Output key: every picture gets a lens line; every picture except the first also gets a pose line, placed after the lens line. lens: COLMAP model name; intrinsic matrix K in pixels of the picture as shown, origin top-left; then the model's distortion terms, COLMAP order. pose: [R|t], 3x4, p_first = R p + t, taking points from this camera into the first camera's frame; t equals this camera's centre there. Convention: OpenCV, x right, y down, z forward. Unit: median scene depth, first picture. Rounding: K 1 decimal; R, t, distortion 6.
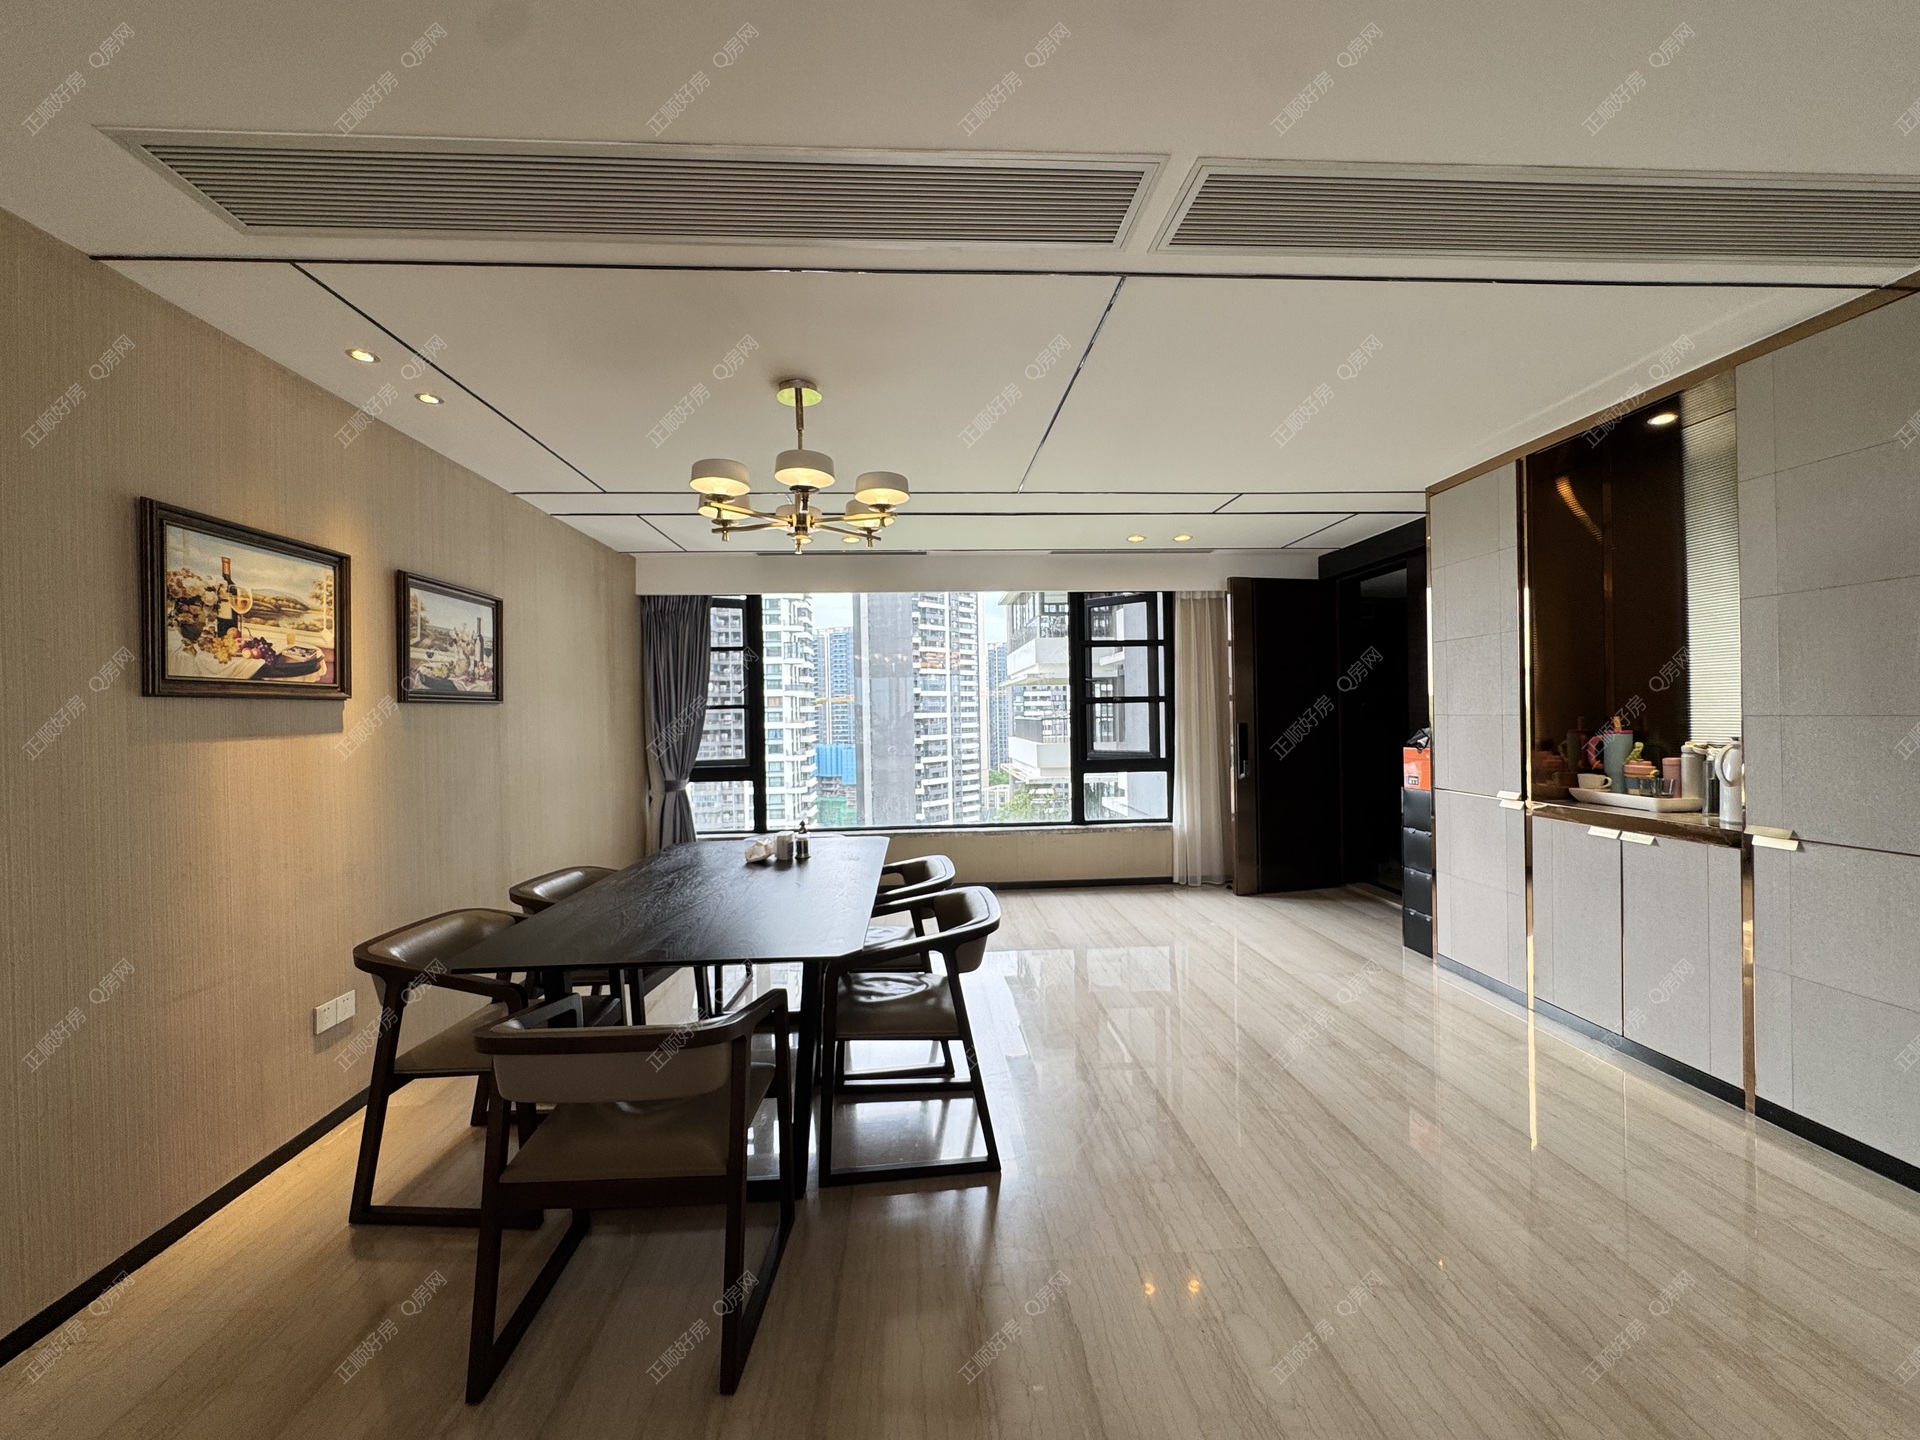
lens RADIAL K [[761.1, 0, 958.3], [0, 761.1, 713.5], [0, 0, 1]] dist [0.008426, -0.000833]
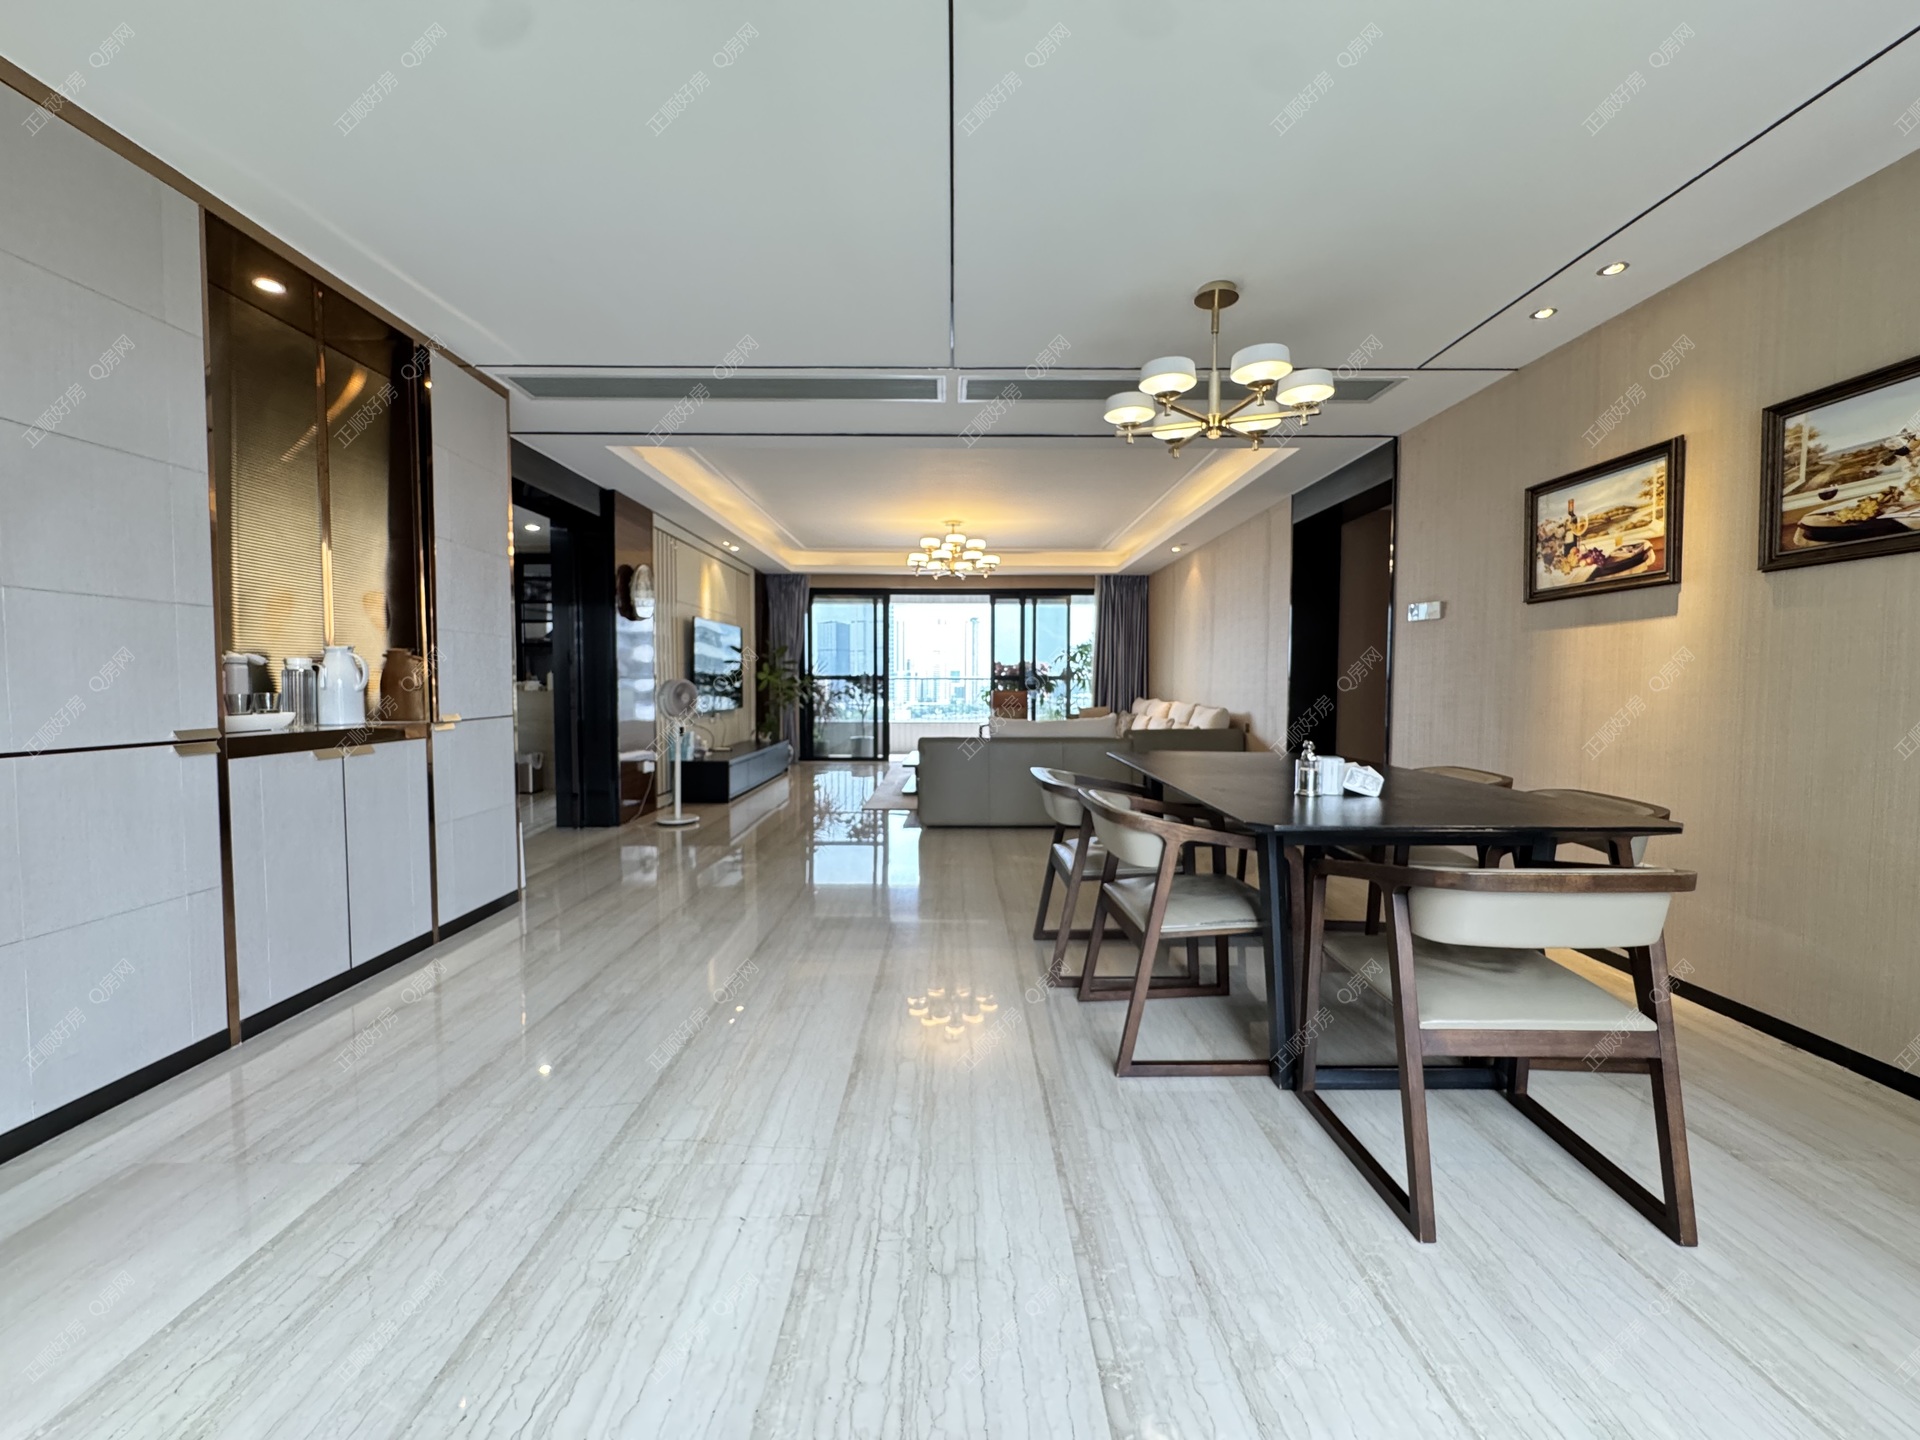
lens RADIAL K [[761.1, 0, 961.1], [0, 761.1, 721.9], [0, 0, 1]] dist [0.008426, -0.000833]
pose [[-0.998152, 0.012965, 0.059362, 0.087655], [0.016087, 0.998496, 0.052413, 0.102925], [-0.058593, 0.053271, -0.996860, 2.192973]]
